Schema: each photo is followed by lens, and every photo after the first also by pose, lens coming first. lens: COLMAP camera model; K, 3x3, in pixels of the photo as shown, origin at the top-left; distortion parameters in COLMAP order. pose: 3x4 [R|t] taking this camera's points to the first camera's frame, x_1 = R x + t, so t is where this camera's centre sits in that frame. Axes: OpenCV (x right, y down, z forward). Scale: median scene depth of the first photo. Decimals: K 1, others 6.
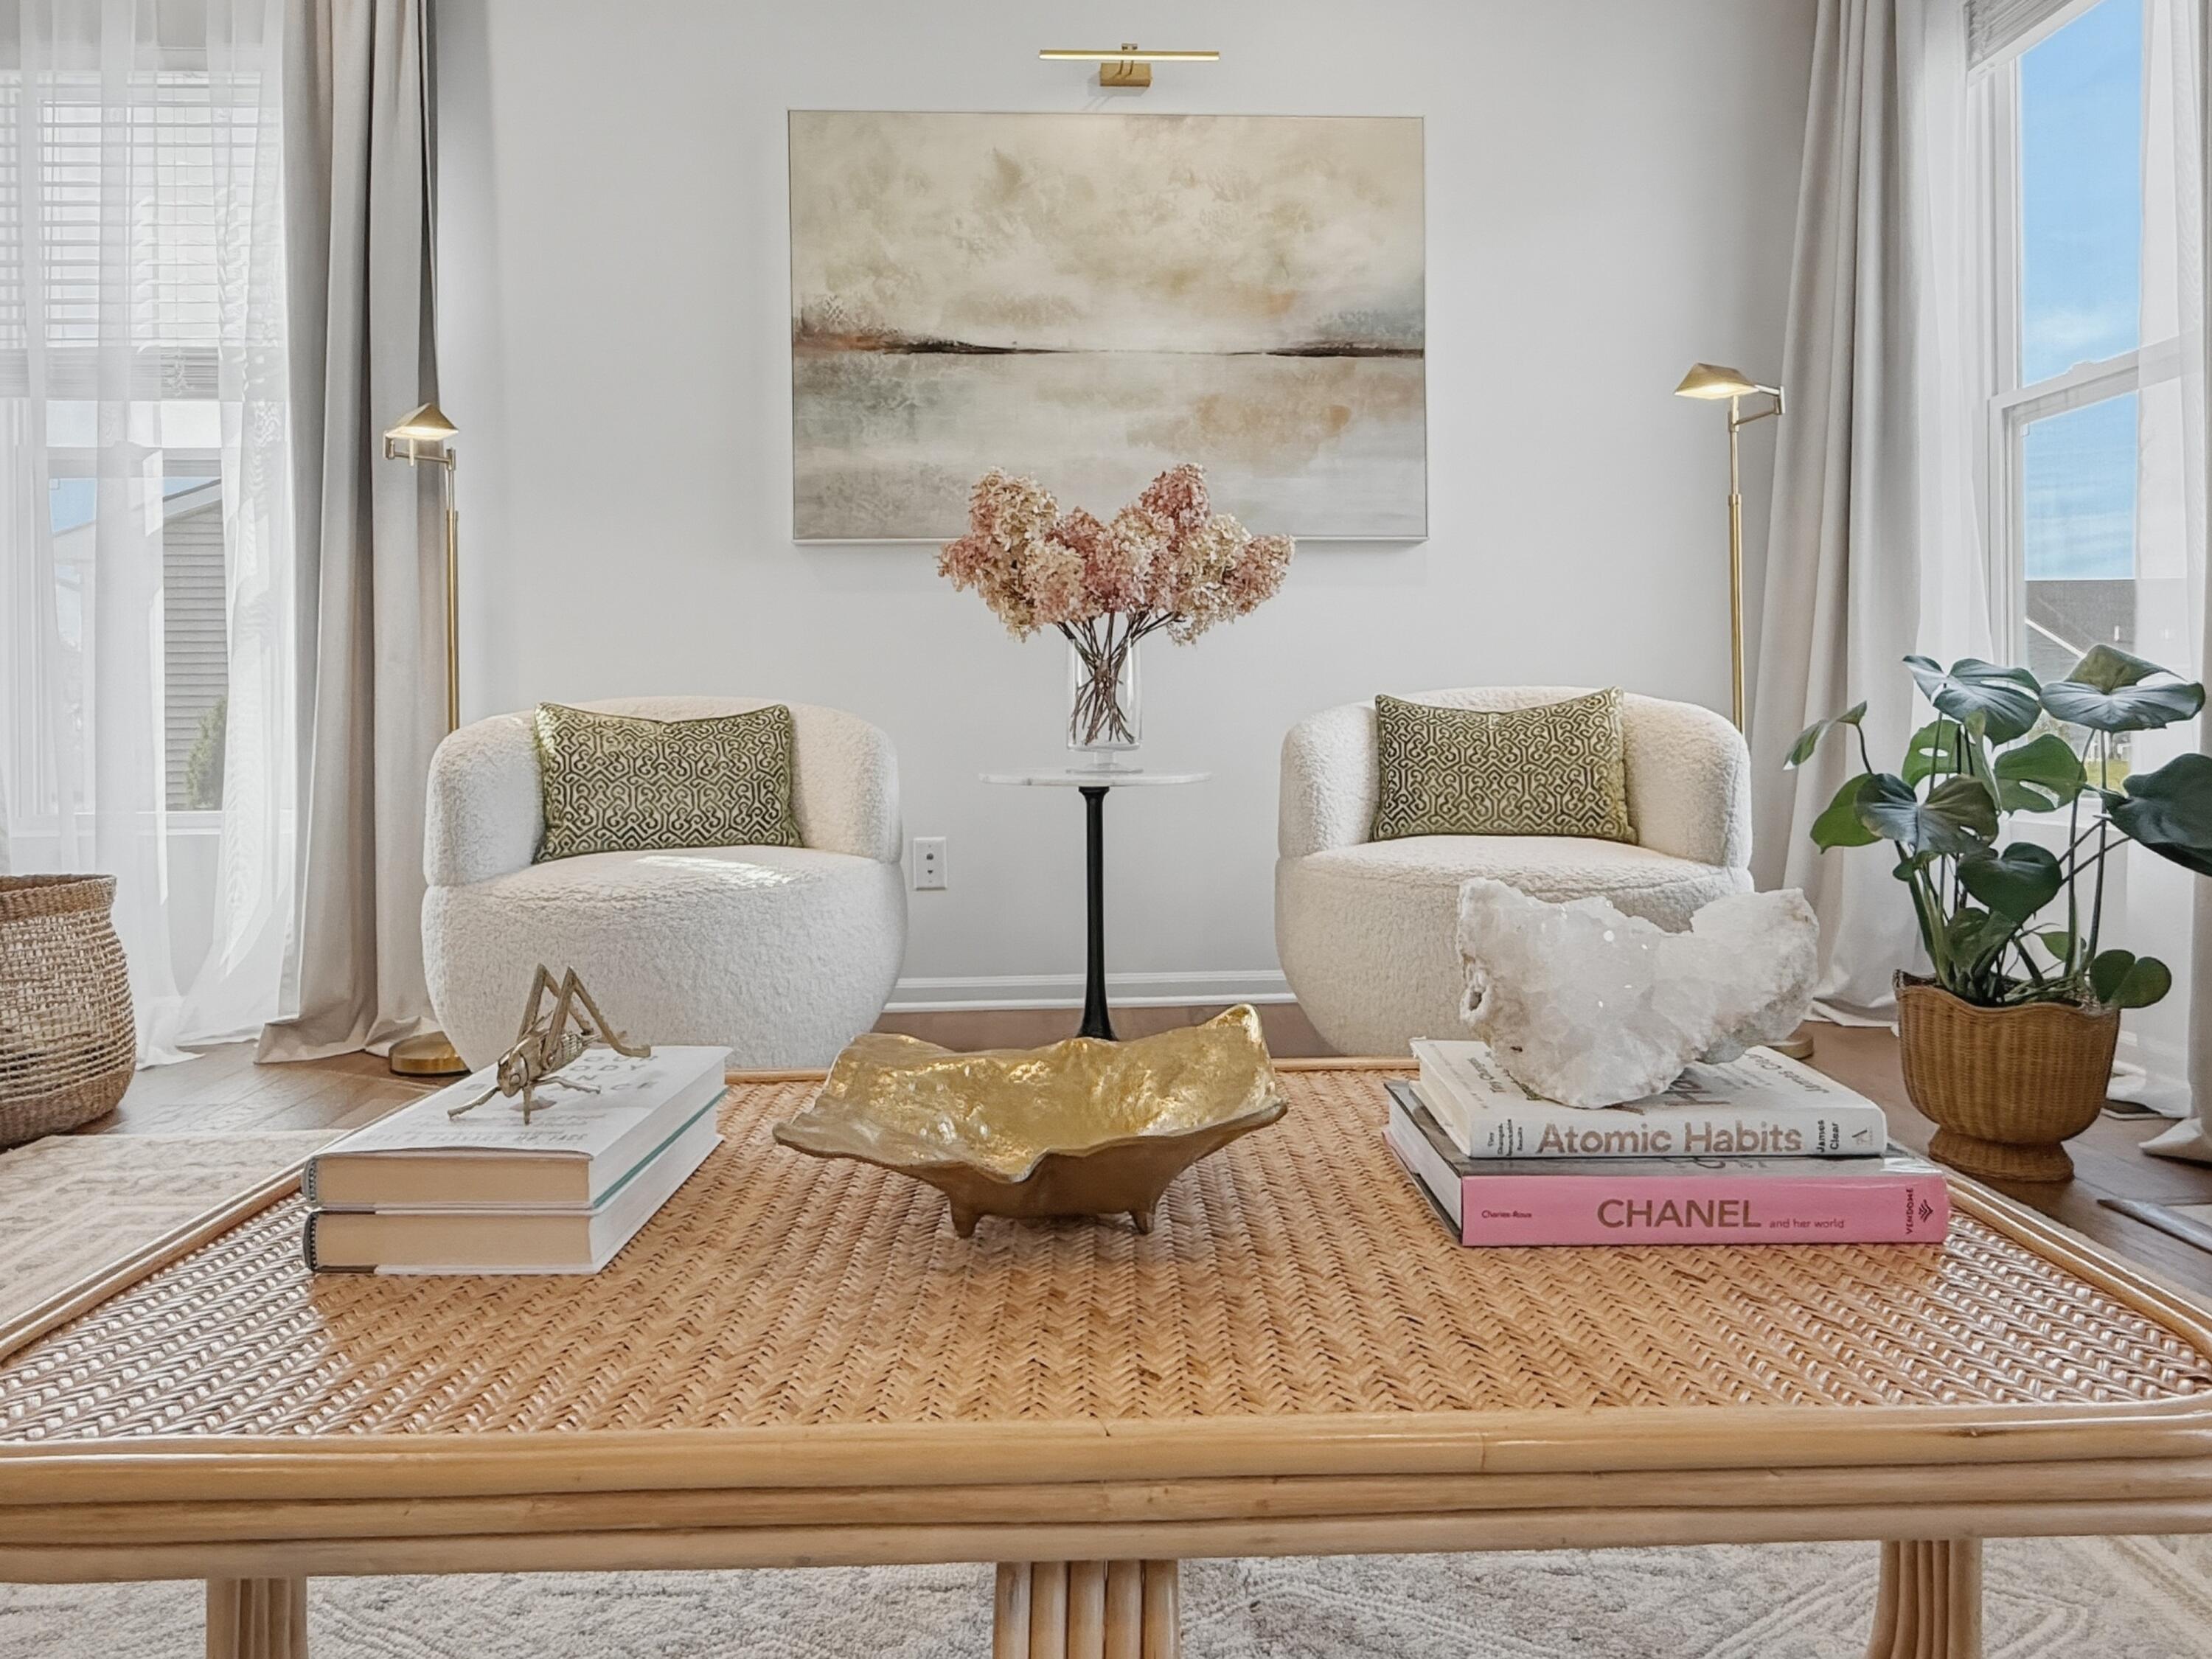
lens RADIAL K [[1224.8, 0, 1106.2], [0, 1224.8, 819.9], [0, 0, 1]] dist [0.000562, 0.002160]
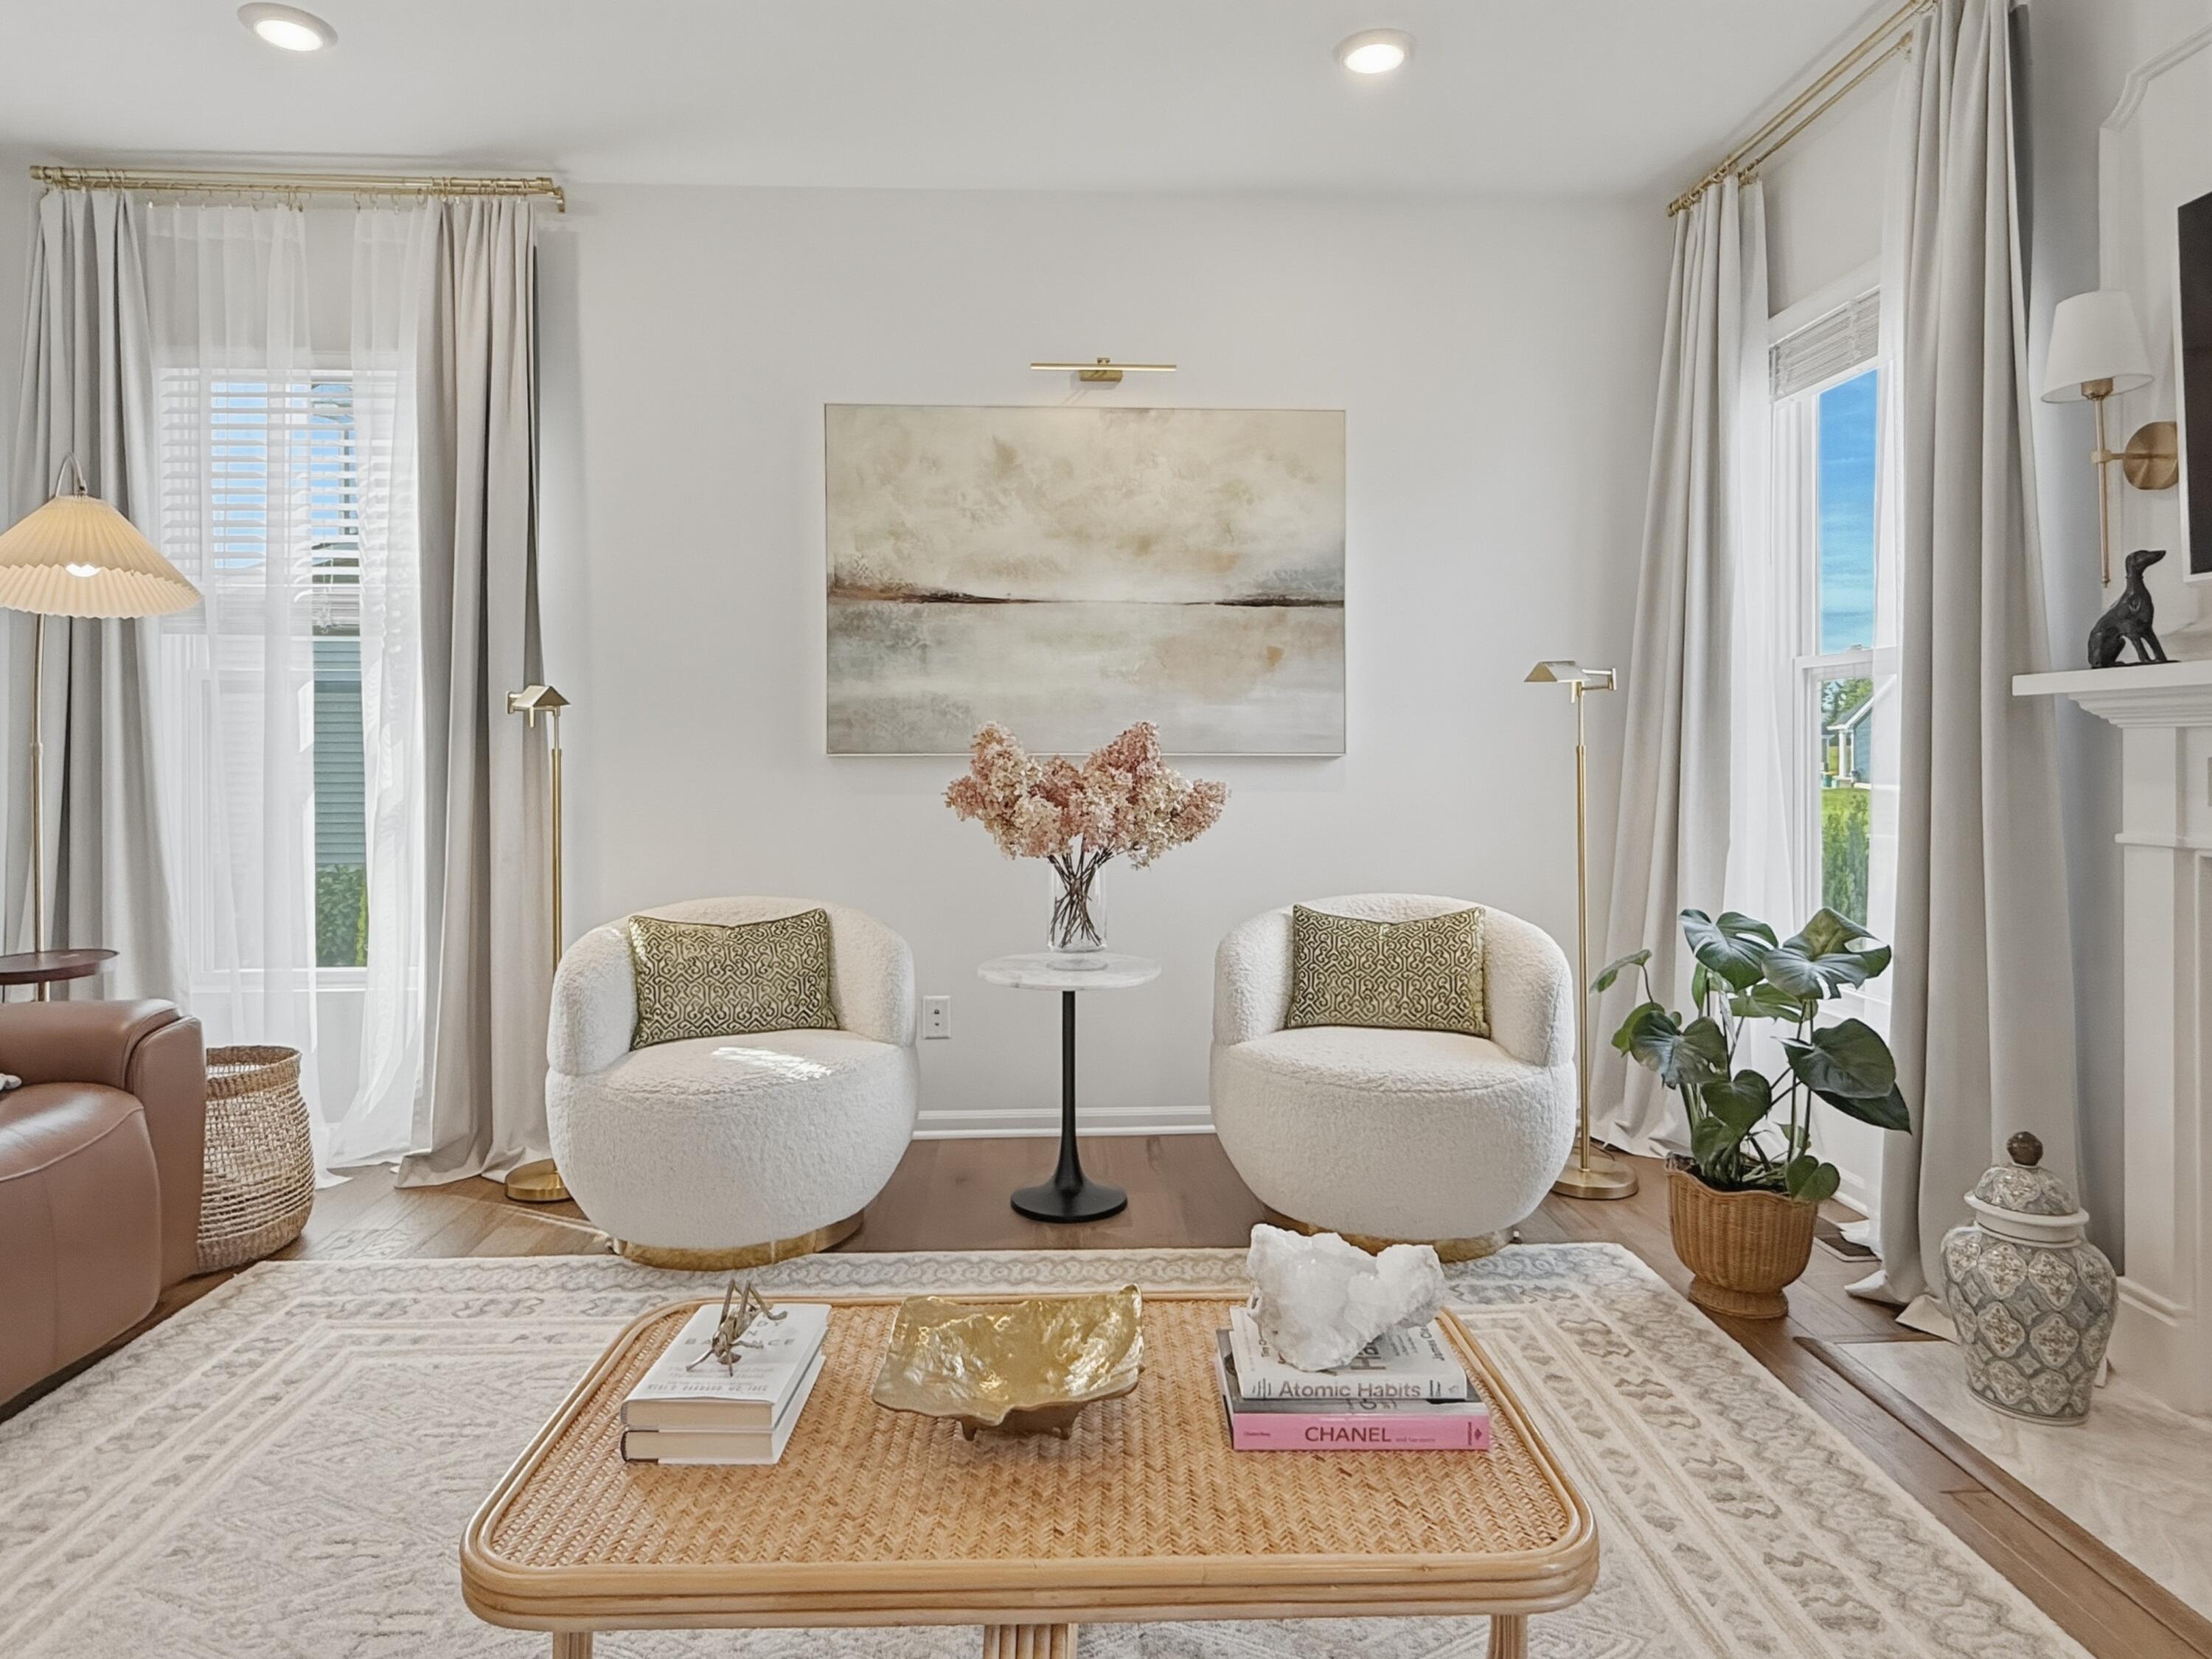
lens RADIAL K [[1224.8, 0, 1106.1], [0, 1224.8, 838.5], [0, 0, 1]] dist [0.000562, 0.002160]
pose [[0.999967, 0.007708, 0.002691, 0.027257], [-0.007725, 0.999951, 0.006207, -0.200465], [-0.002643, -0.006228, 0.999977, -0.291480]]
